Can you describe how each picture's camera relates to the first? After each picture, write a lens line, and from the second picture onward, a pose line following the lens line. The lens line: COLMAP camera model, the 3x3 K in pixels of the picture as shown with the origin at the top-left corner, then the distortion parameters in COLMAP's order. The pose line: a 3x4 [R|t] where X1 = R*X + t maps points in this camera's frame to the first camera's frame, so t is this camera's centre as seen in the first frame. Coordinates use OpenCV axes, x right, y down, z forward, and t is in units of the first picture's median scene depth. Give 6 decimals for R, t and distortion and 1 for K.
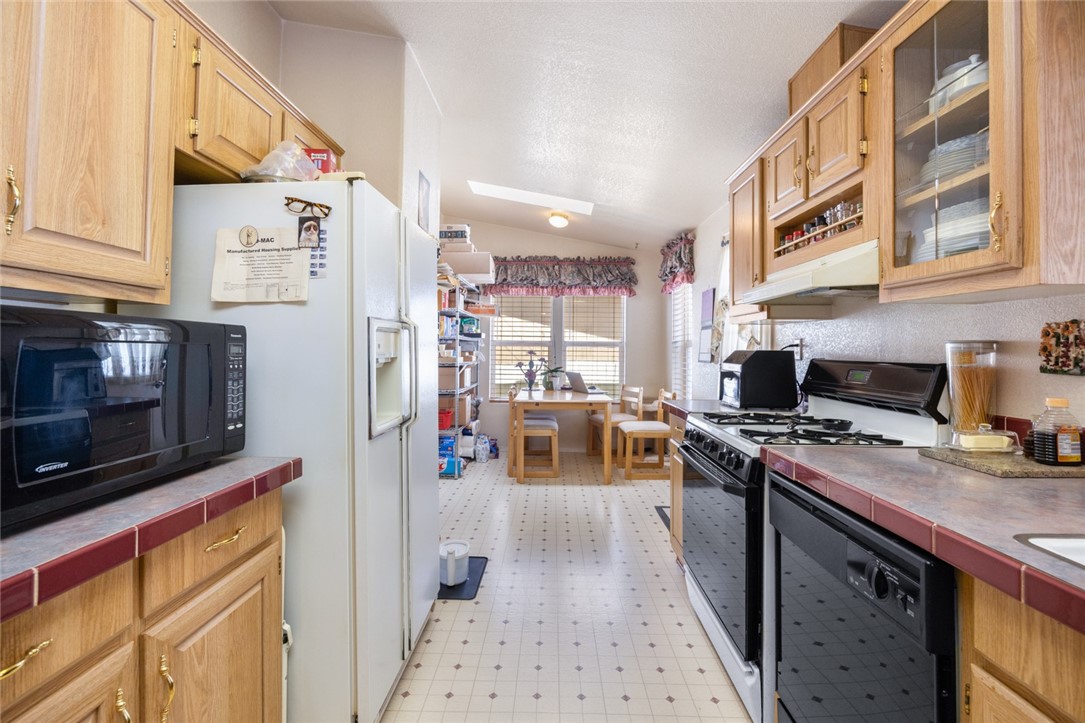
lens RADIAL K [[473.3, 0, 542.9], [0, 473.3, 342.8], [0, 0, 1]] dist [-0.012153, -0.000575]
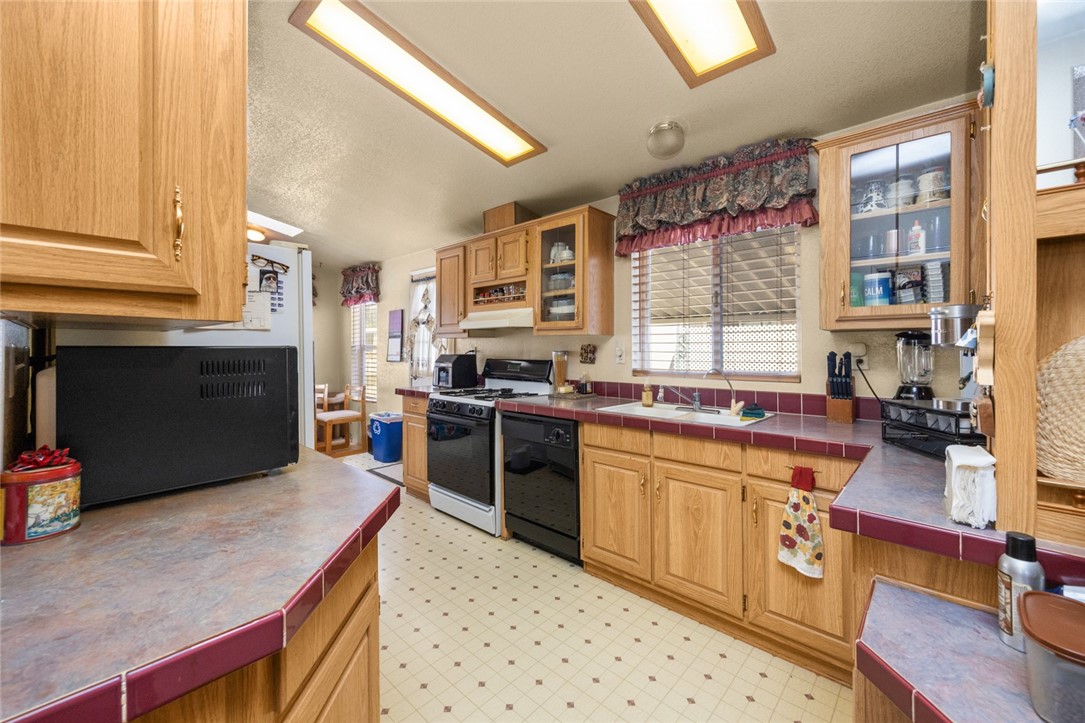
lens RADIAL K [[432.5, 0, 539.7], [0, 432.5, 347.4], [0, 0, 1]] dist [-0.000159, 0.000046]
pose [[0.666286, -0.006563, 0.745668, -0.831936], [-0.003337, 0.999925, 0.011783, -0.046170], [-0.745689, -0.010339, 0.666214, -0.438682]]
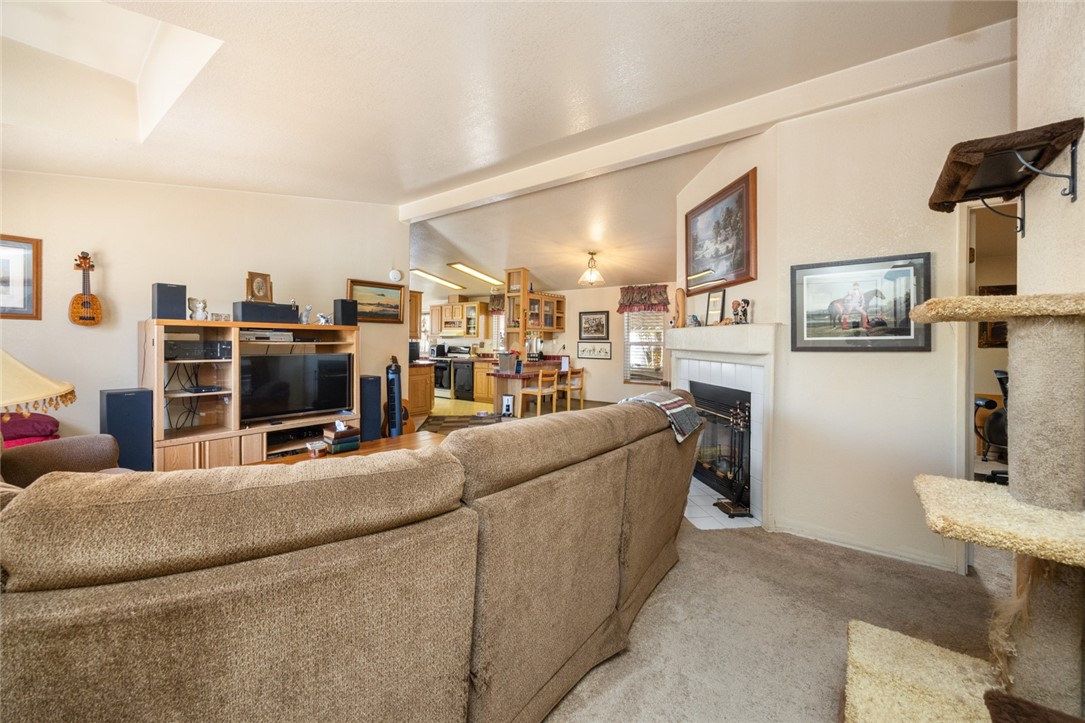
lens RADIAL K [[432.5, 0, 544.6], [0, 432.5, 341.2], [0, 0, 1]] dist [-0.000159, 0.000046]
pose [[0.584438, -0.000711, 0.811438, -3.912602], [-0.014960, 0.999820, 0.011651, -0.135627], [-0.811301, -0.018948, 0.584322, -3.859372]]
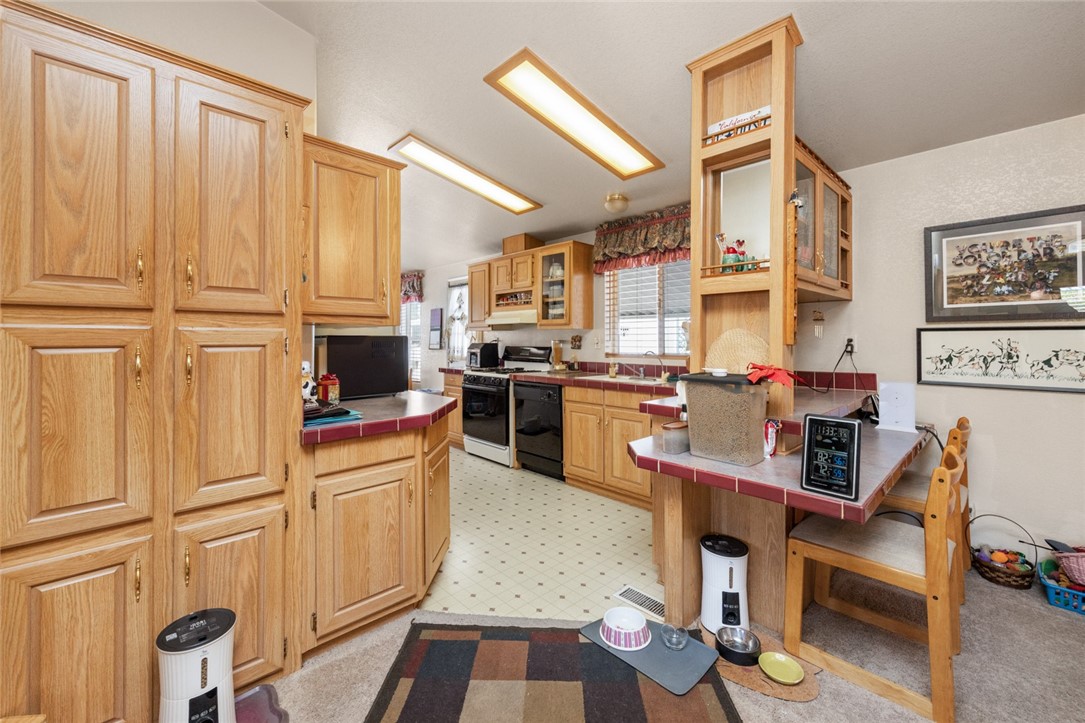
lens RADIAL K [[432.5, 0, 550.4], [0, 432.5, 338.1], [0, 0, 1]] dist [-0.000159, 0.000046]
pose [[0.694233, -0.004925, 0.719733, -1.354439], [-0.002895, 0.999949, 0.009635, -0.046555], [-0.719744, -0.008773, 0.694184, -1.134468]]
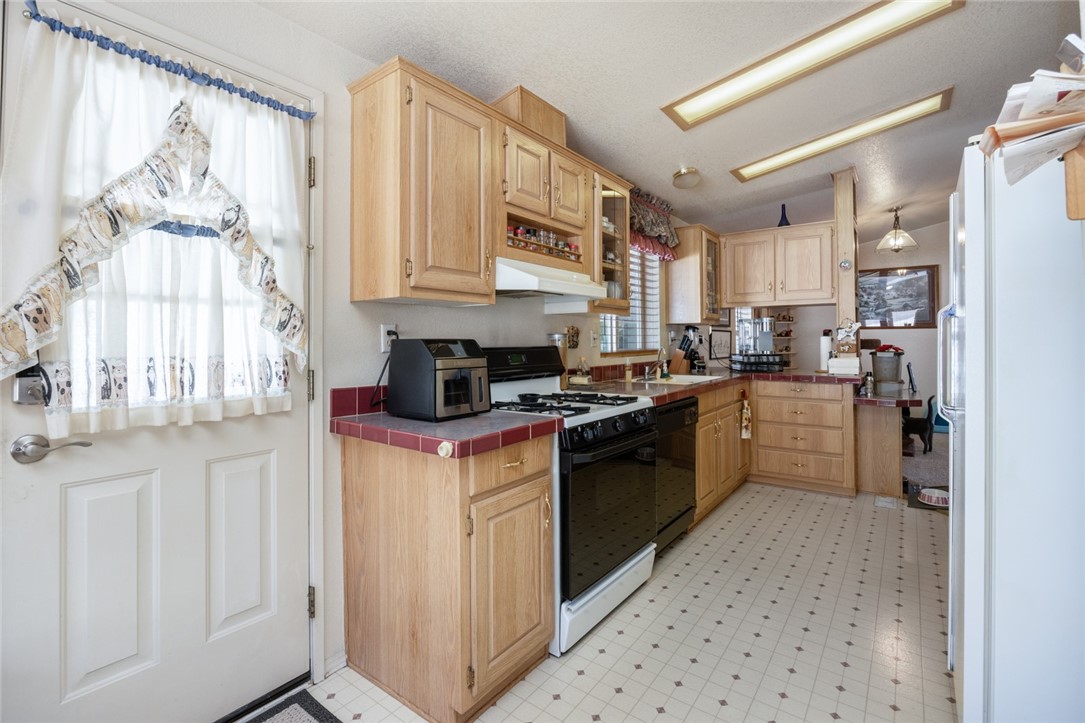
lens RADIAL K [[473.3, 0, 551.9], [0, 473.3, 340.1], [0, 0, 1]] dist [-0.012153, -0.000575]
pose [[-0.806276, 0.008657, 0.591476, -0.213544], [0.002581, 0.999935, -0.011118, 0.041604], [-0.591534, -0.007438, -0.806246, 2.422729]]
